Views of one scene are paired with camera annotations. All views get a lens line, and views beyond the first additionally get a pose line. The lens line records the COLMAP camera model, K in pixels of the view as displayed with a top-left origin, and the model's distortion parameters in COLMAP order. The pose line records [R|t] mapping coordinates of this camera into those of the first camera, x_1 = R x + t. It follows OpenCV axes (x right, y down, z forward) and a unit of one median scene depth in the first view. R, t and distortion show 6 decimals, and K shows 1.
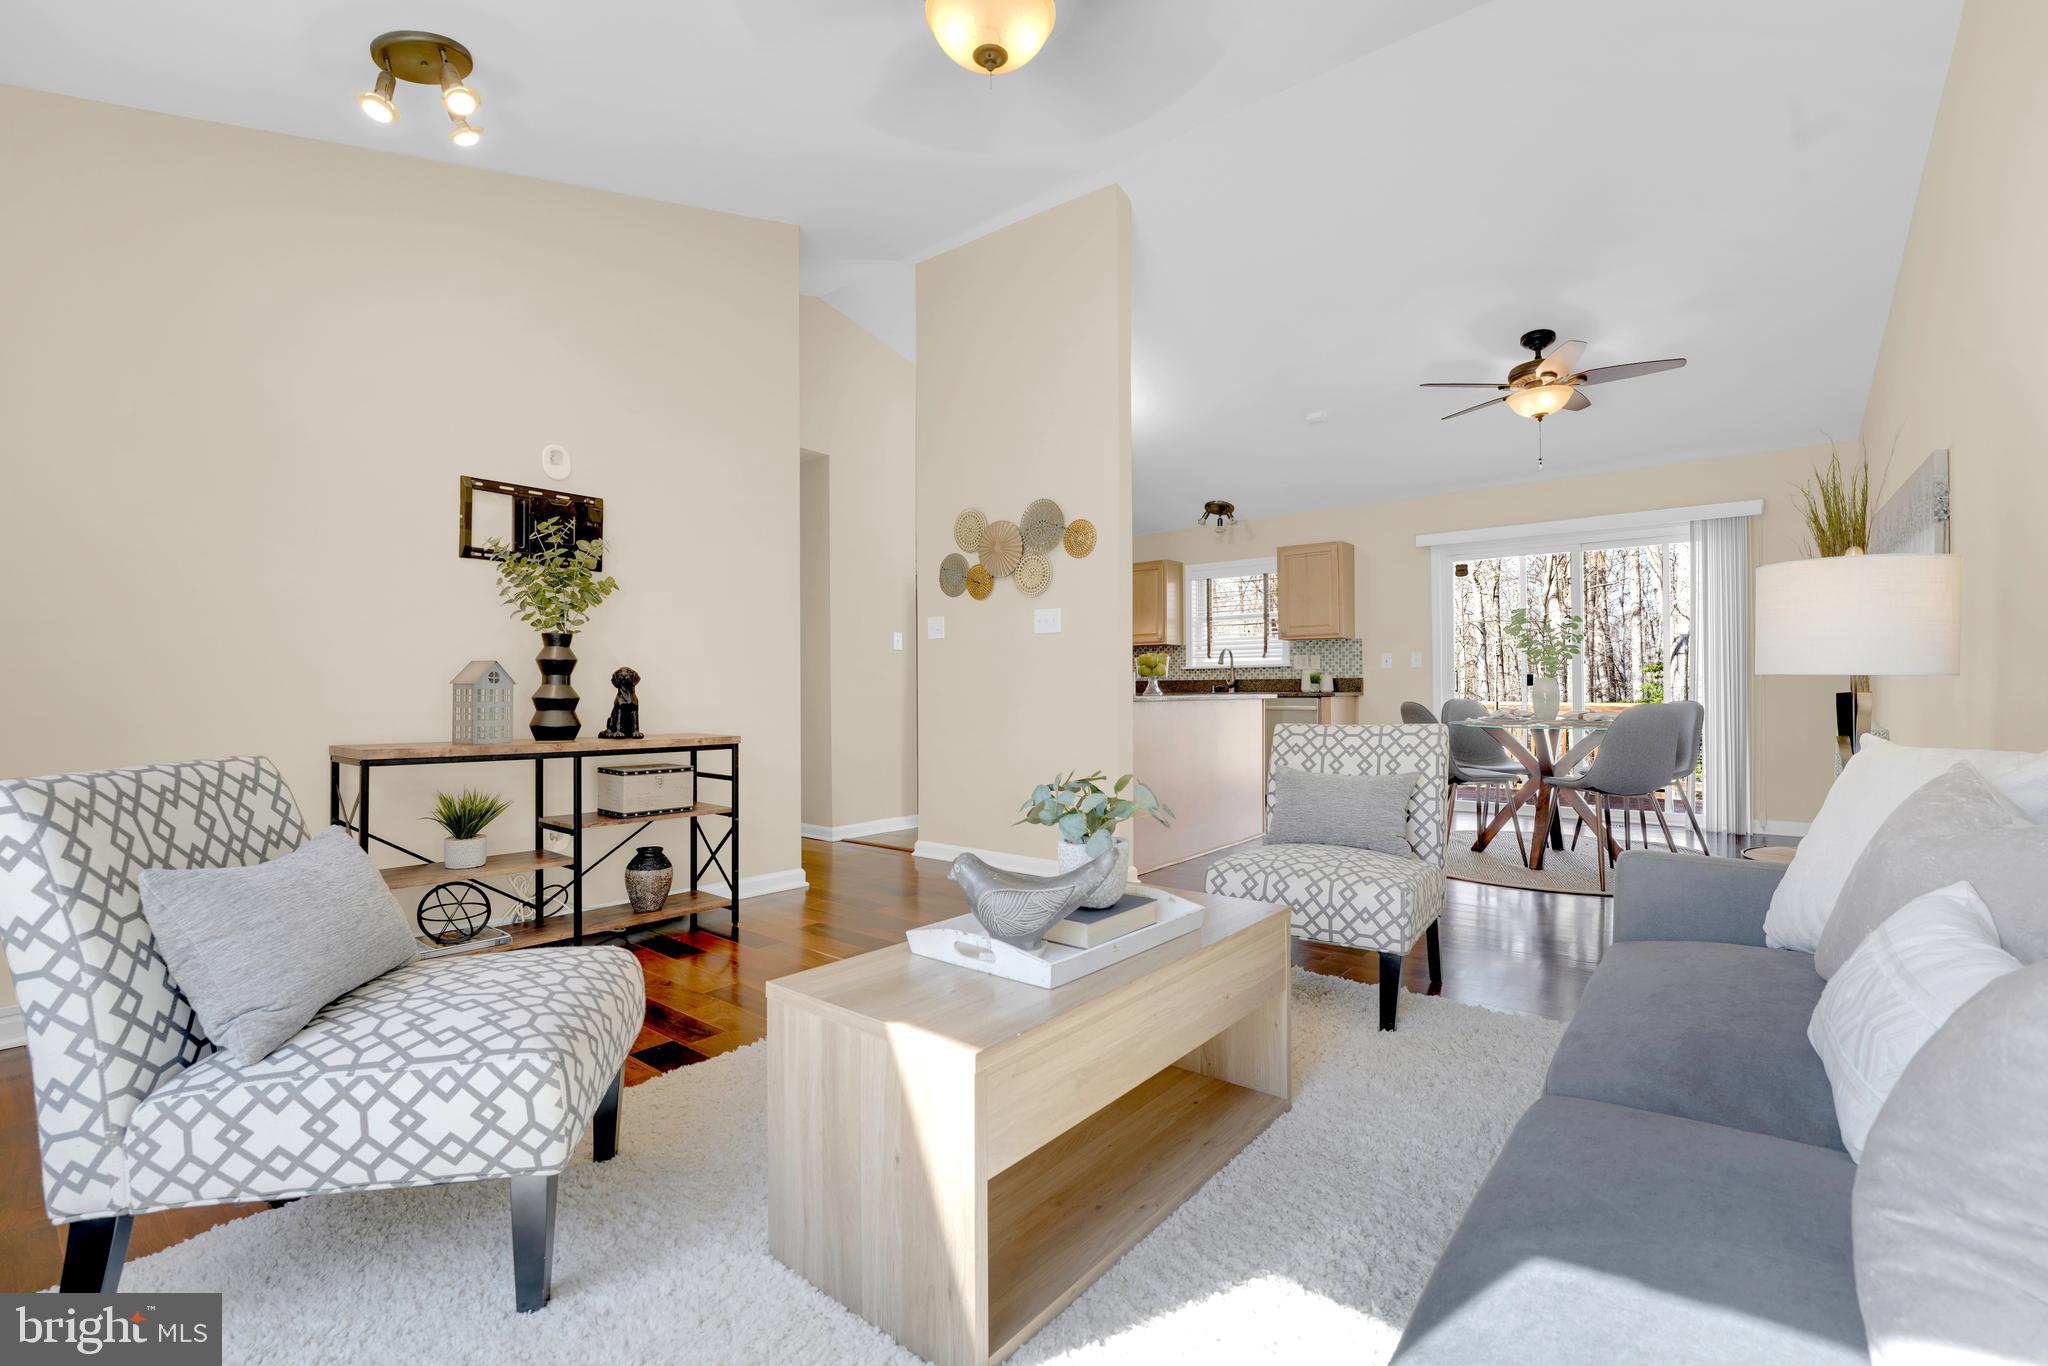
lens RADIAL K [[832.3, 0, 1018.4], [0, 832.3, 671.2], [0, 0, 1]] dist [-0.027014, 0.000716]
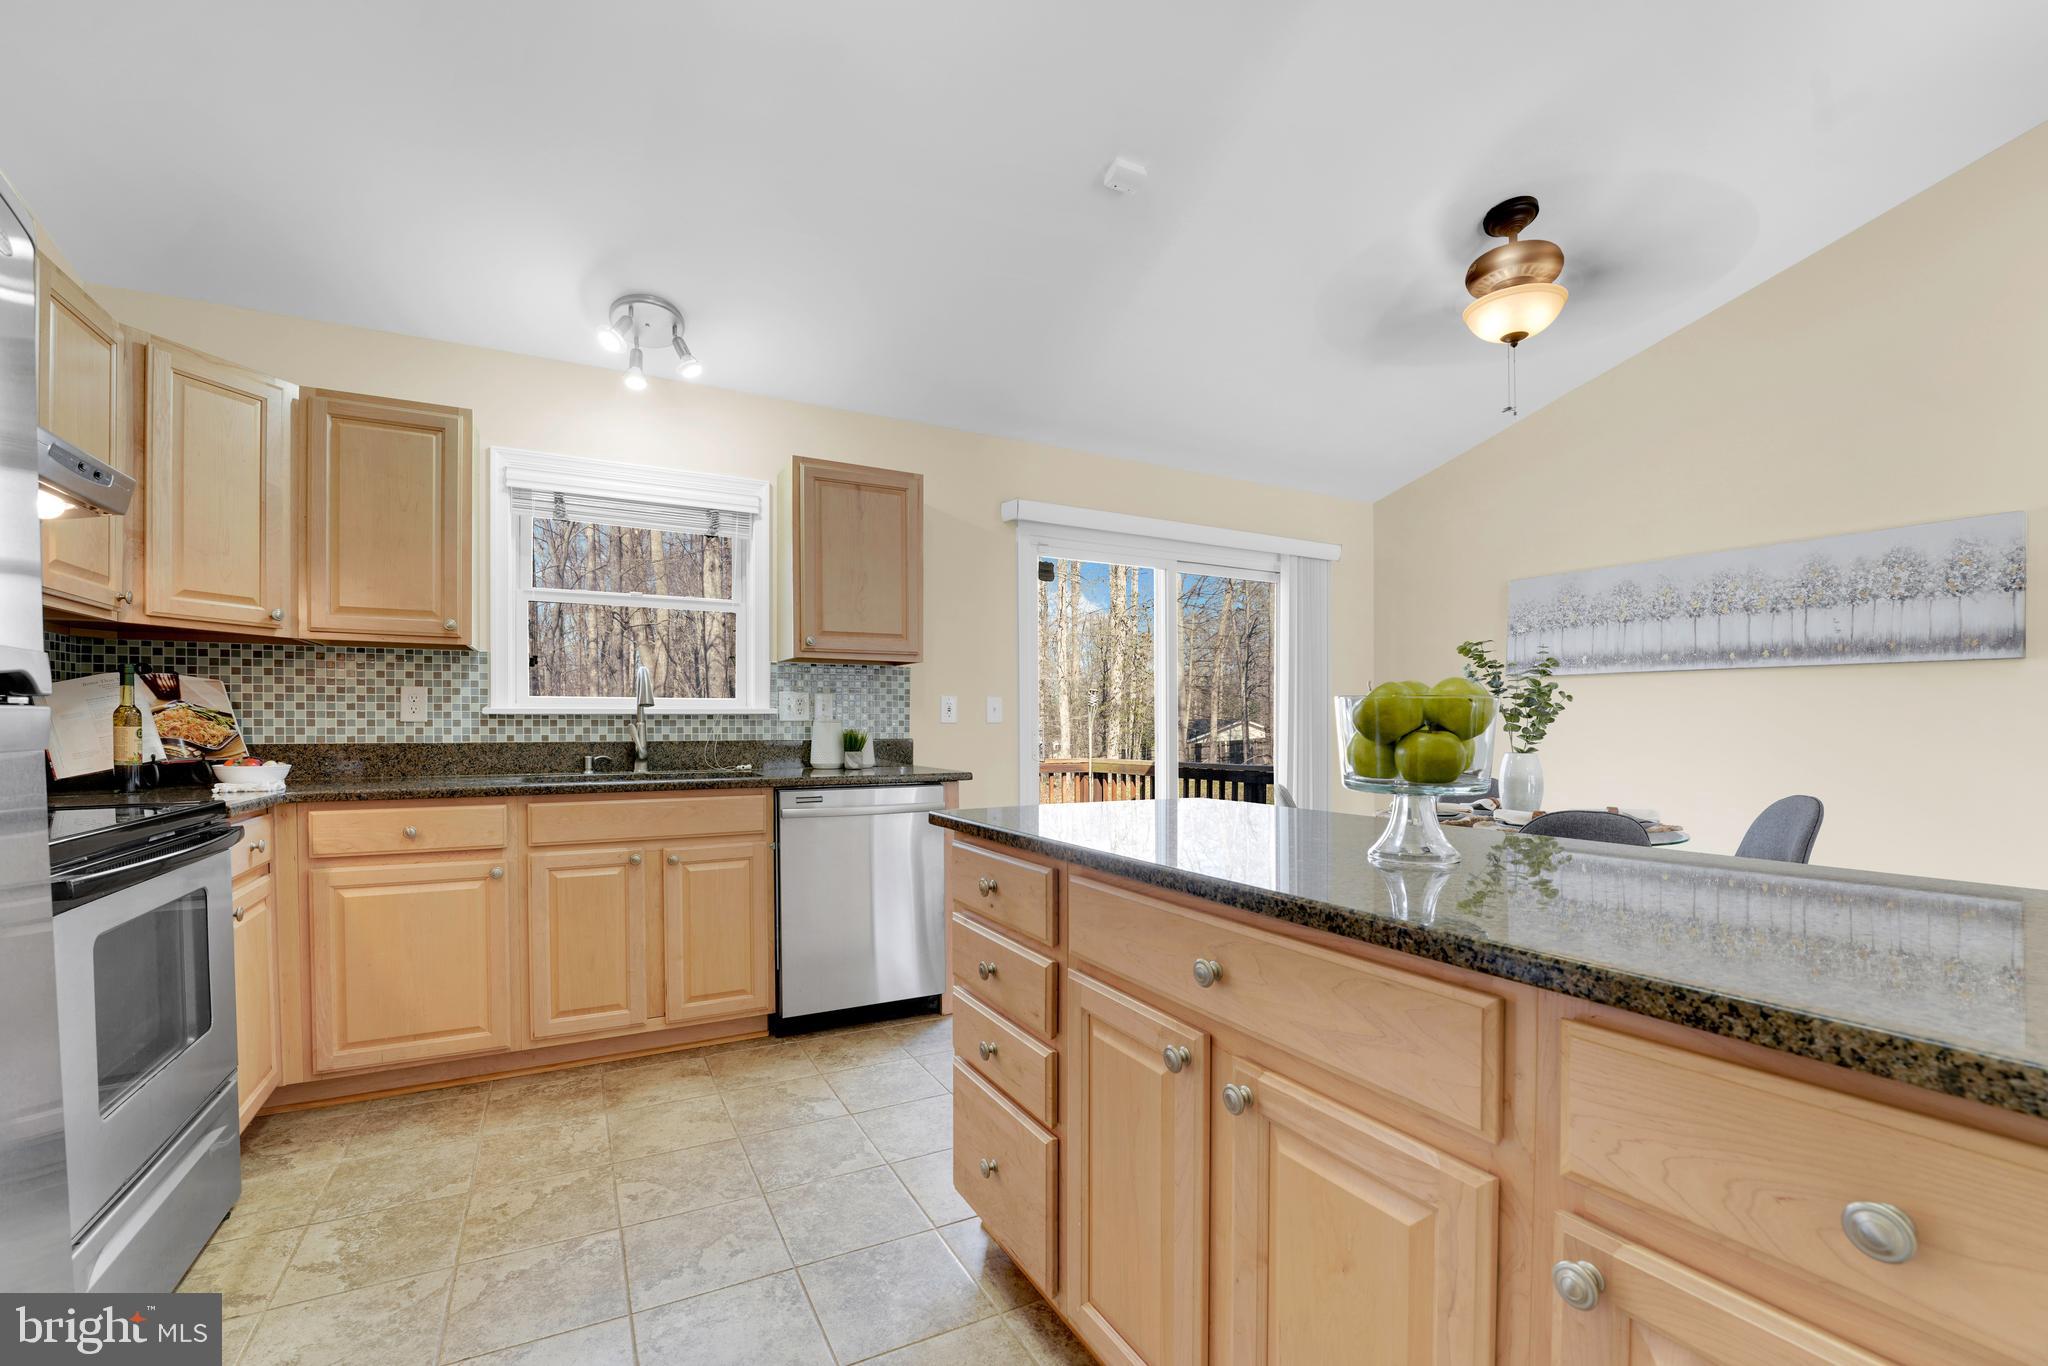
lens RADIAL K [[832.3, 0, 1012.3], [0, 832.3, 730.0], [0, 0, 1]] dist [-0.027014, 0.000716]
pose [[0.399001, 0.002858, 0.916946, -0.061441], [-0.021048, 0.999760, 0.006043, -0.003133], [-0.916709, -0.021712, 0.398966, 0.767315]]
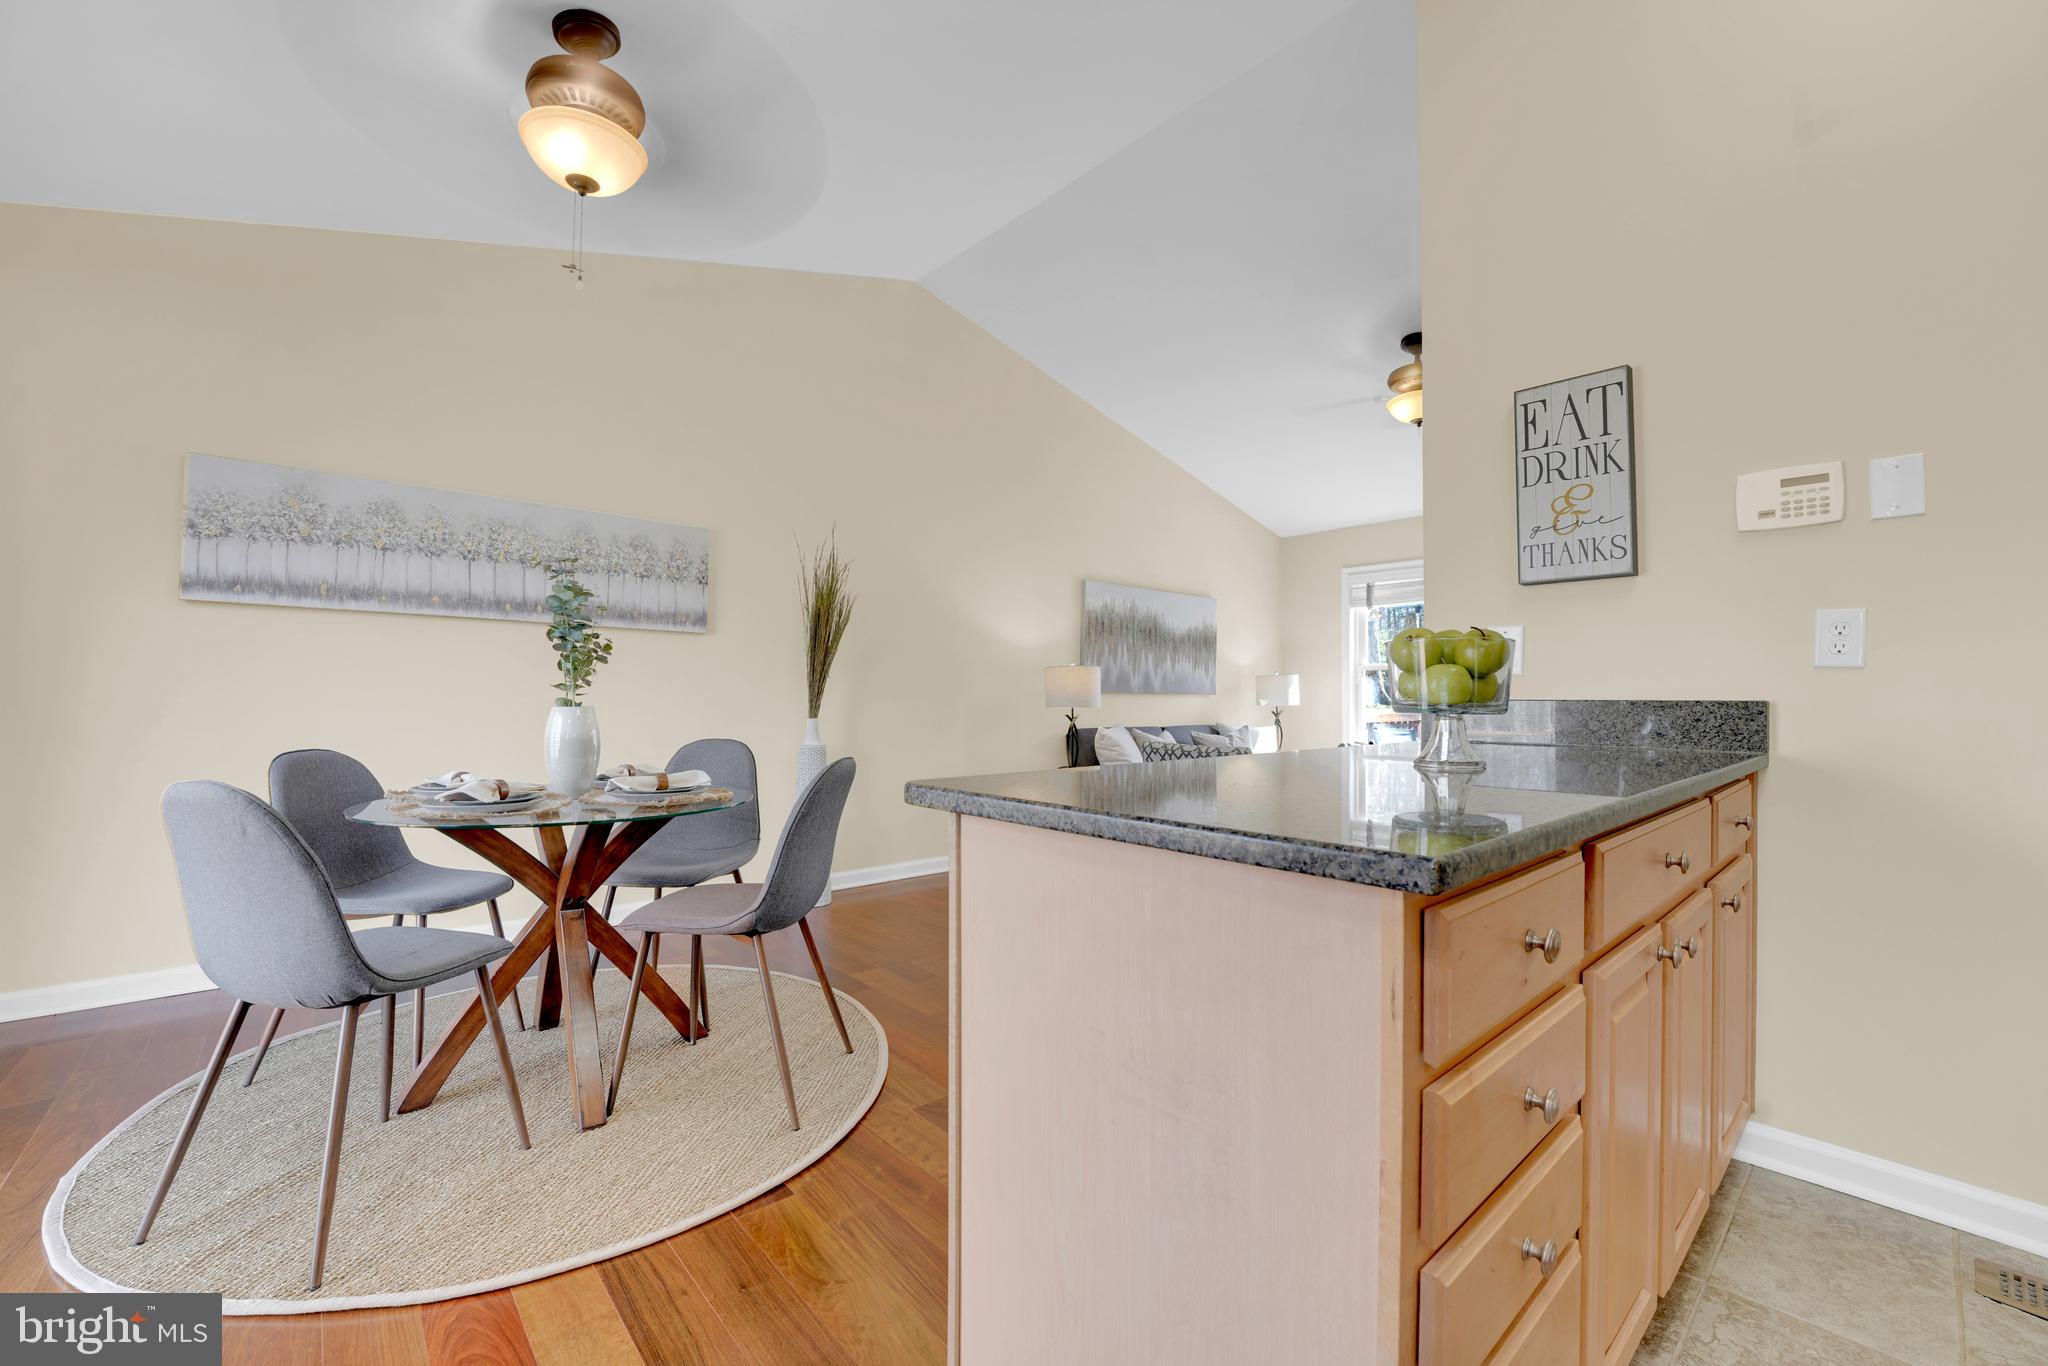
lens RADIAL K [[832.3, 0, 1020.6], [0, 832.3, 683.4], [0, 0, 1]] dist [-0.027014, 0.000716]
pose [[-0.983124, 0.004931, 0.182872, 0.205013], [-0.001902, 0.999307, -0.037171, 0.008714], [-0.182929, -0.036892, -0.982434, 1.002796]]
